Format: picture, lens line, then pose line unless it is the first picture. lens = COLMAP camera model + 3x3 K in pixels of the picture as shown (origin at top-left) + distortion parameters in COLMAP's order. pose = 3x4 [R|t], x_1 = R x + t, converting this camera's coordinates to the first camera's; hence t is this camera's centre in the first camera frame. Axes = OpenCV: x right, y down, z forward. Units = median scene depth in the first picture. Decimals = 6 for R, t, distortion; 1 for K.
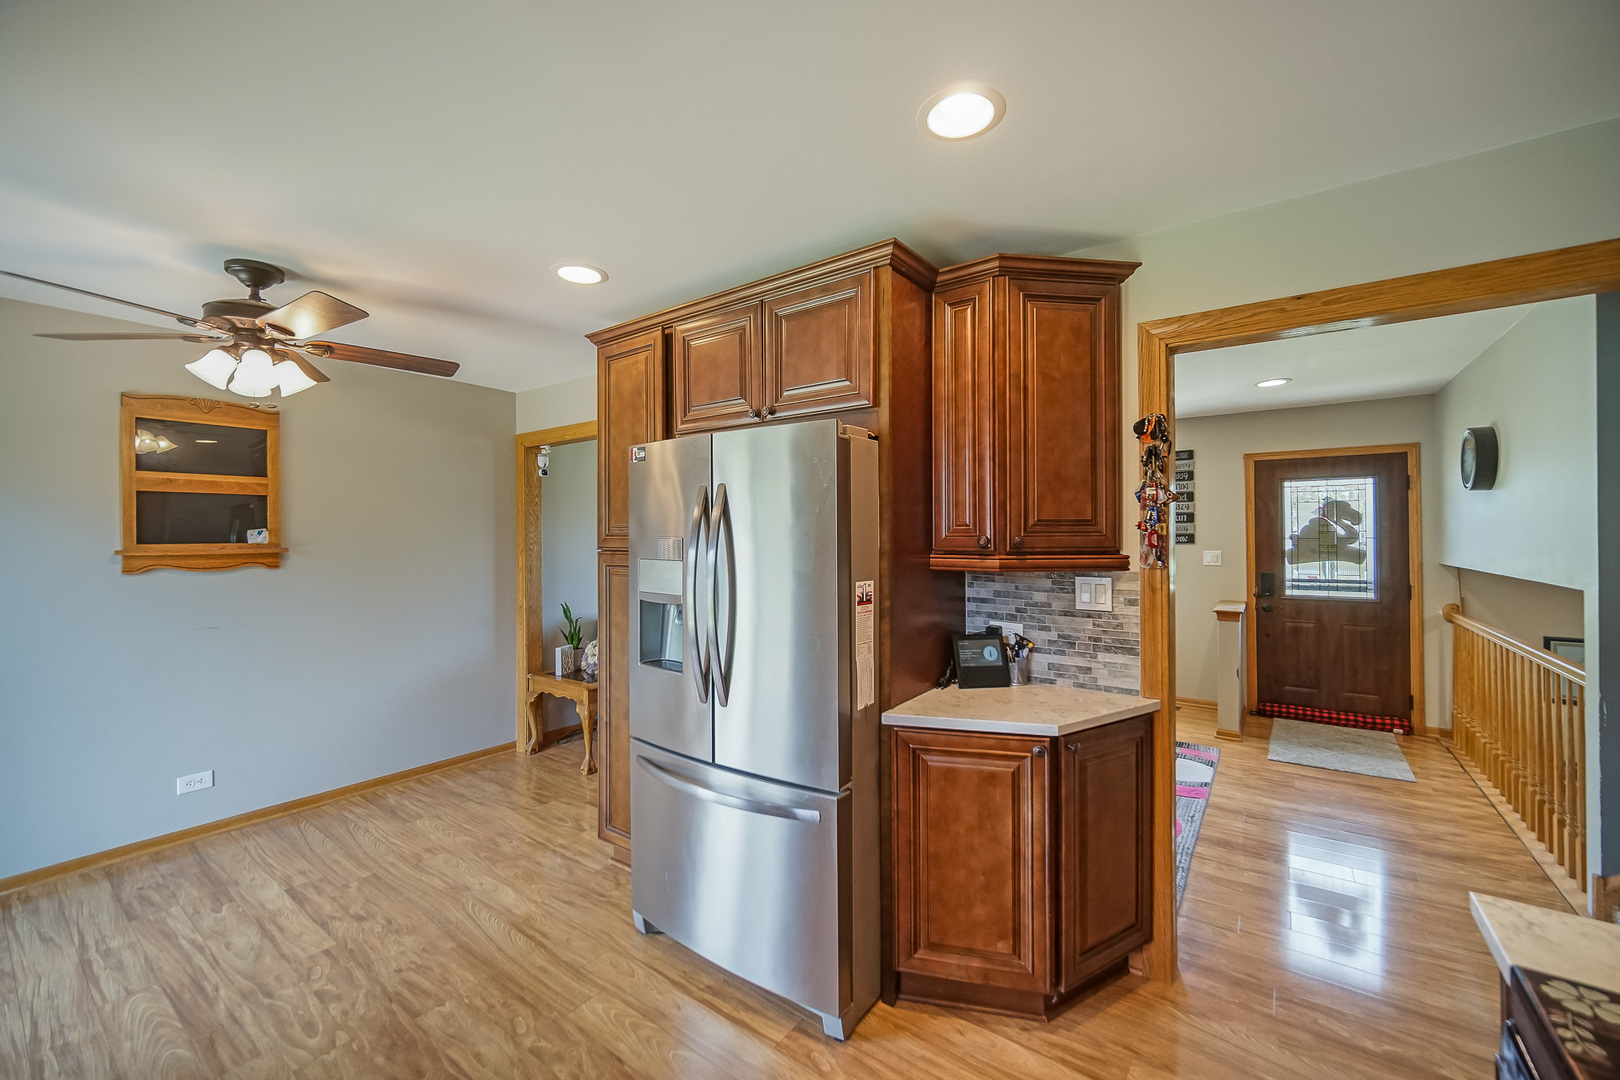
lens RADIAL K [[639.0, 0, 813.9], [0, 639.0, 537.3], [0, 0, 1]] dist [-0.000467, 0.000011]
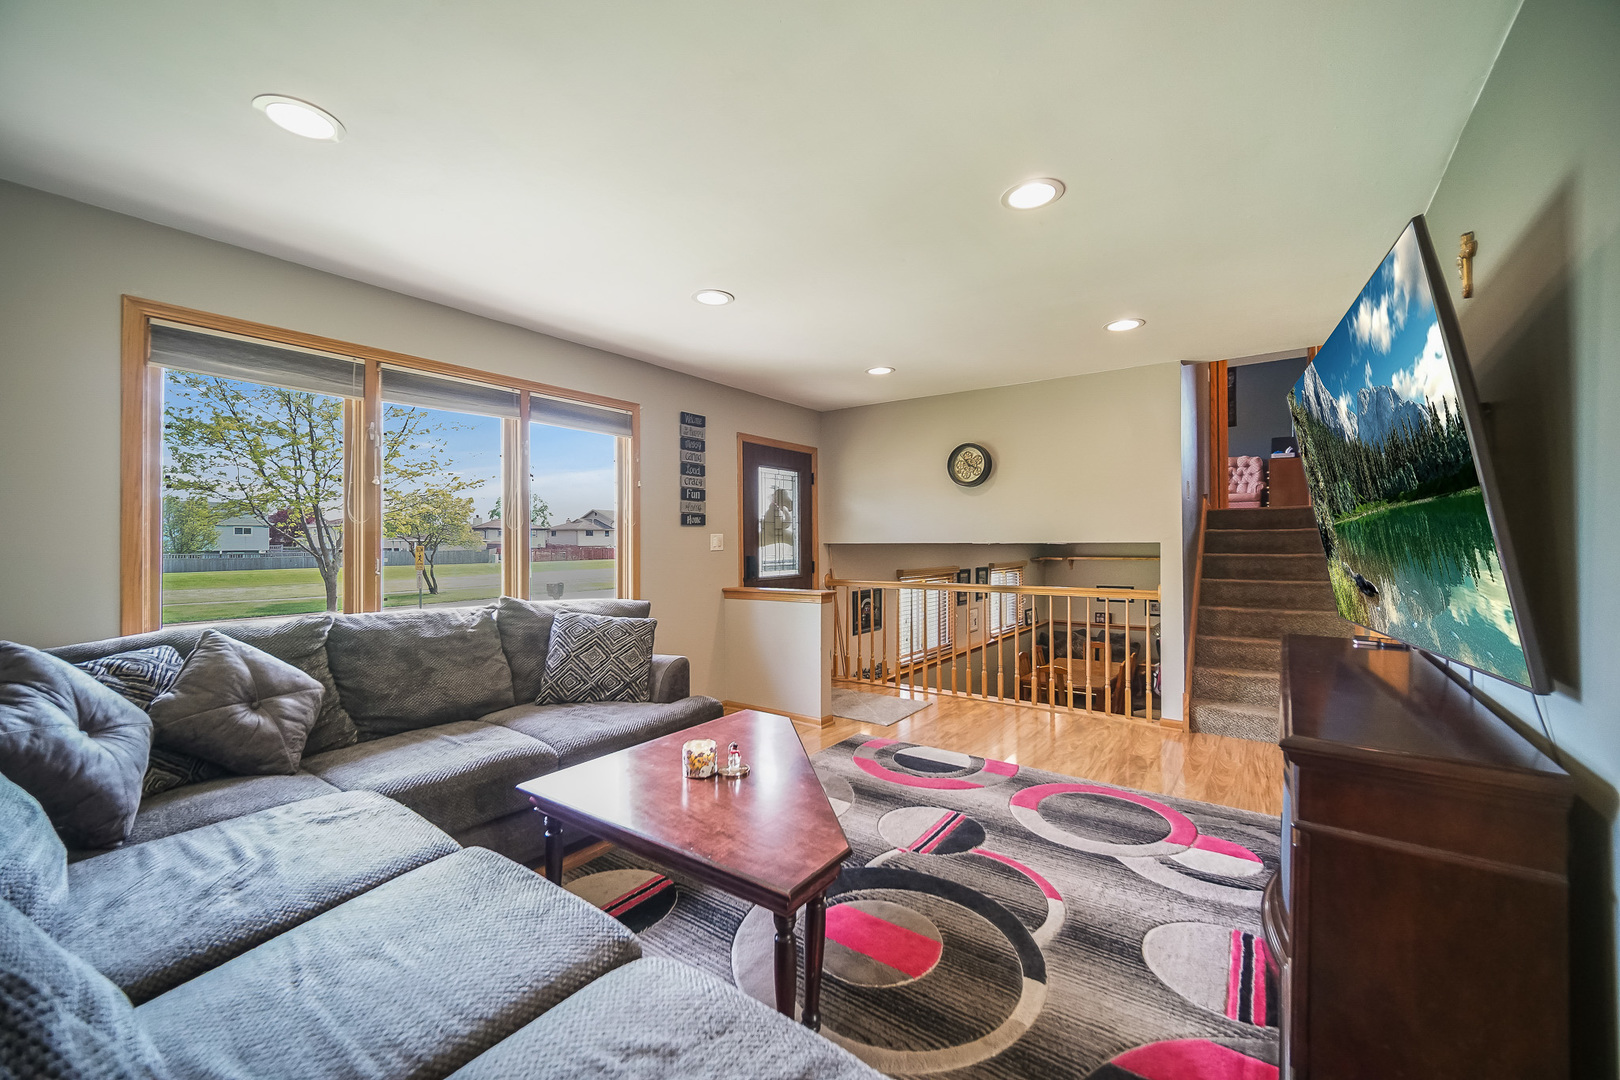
lens RADIAL K [[639.0, 0, 811.4], [0, 639.0, 542.2], [0, 0, 1]] dist [-0.000467, 0.000011]
pose [[-0.006424, 0.000547, 0.999979, -0.297499], [-0.001197, 0.999999, -0.000555, 0.036240], [-0.999979, -0.001201, -0.006424, 0.958837]]
